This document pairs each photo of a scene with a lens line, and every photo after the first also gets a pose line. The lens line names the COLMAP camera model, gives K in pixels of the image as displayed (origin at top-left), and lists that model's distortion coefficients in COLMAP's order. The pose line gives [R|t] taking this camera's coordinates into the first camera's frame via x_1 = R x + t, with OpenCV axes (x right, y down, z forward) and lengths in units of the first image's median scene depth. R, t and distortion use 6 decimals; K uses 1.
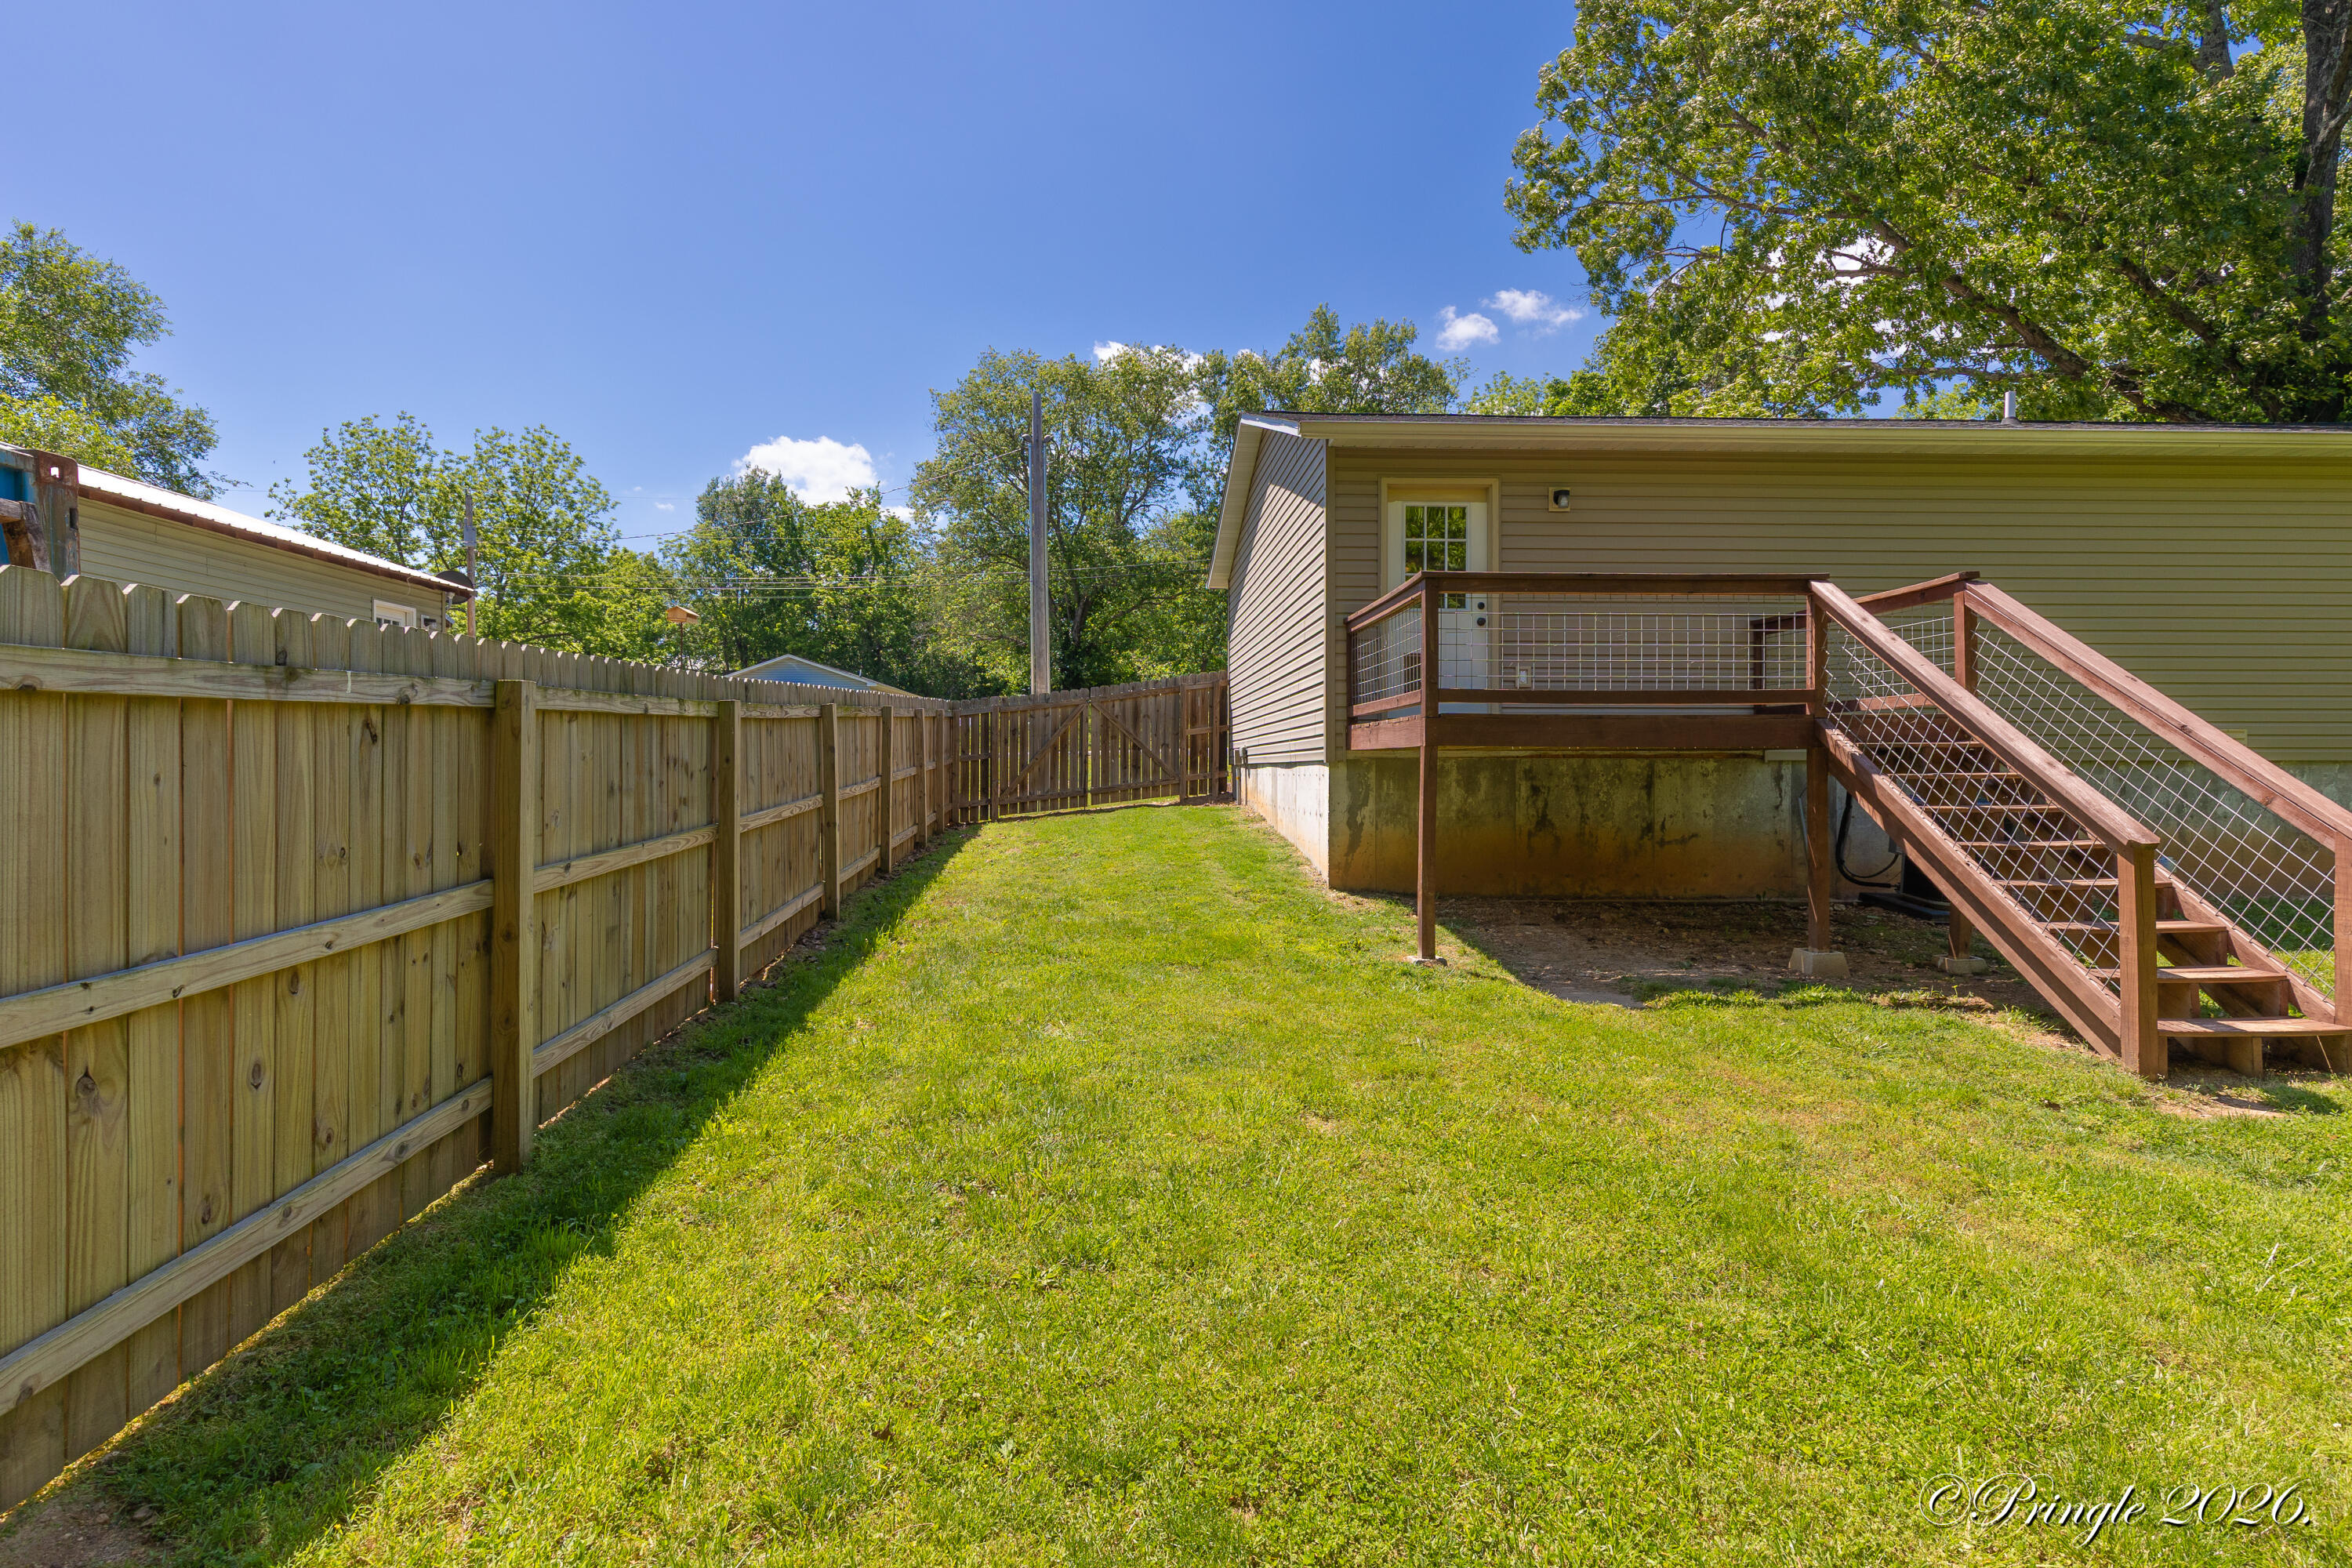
lens RADIAL K [[1183.0, 0, 1120.7], [0, 1183.0, 781.6], [0, 0, 1]] dist [-0.014114, 0.005265]
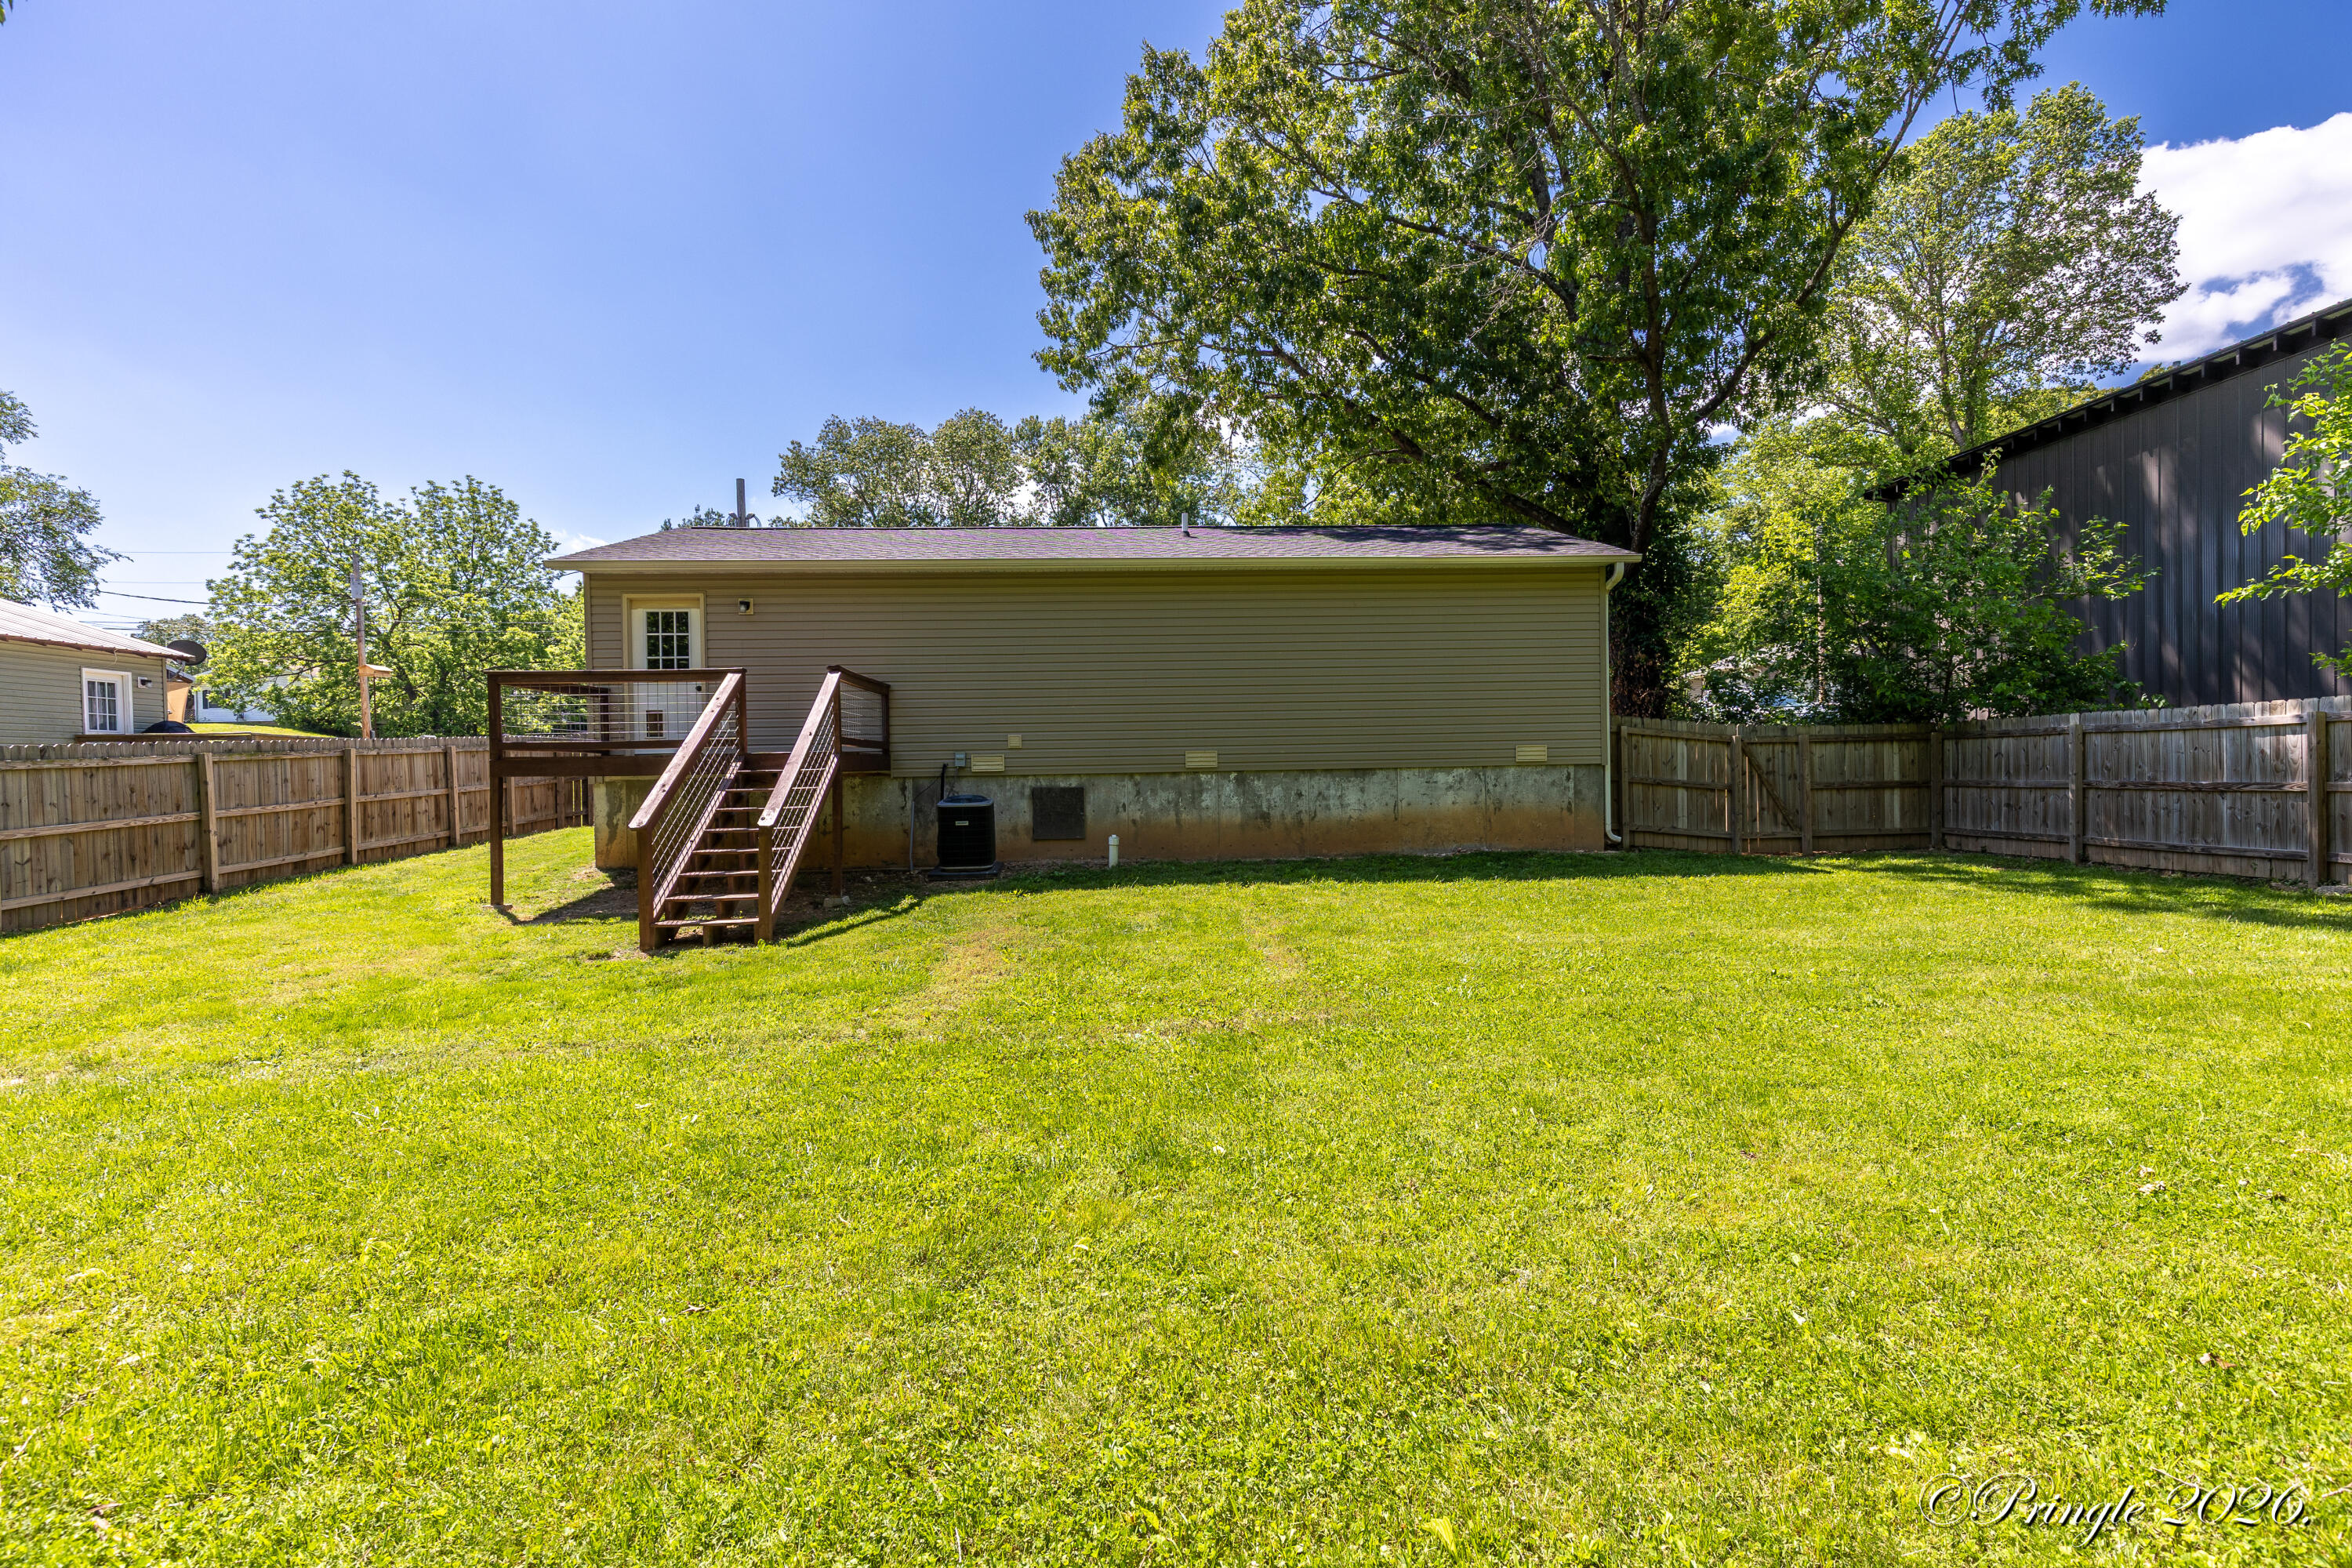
lens RADIAL K [[1097.6, 0, 1170.5], [0, 1097.6, 799.7], [0, 0, 1]] dist [0.014415, -0.002718]
pose [[0.999814, -0.019243, 0.000824, 0.327954], [0.019221, 0.999591, 0.021163, -0.004344], [-0.001231, -0.021143, 0.999776, -0.147994]]
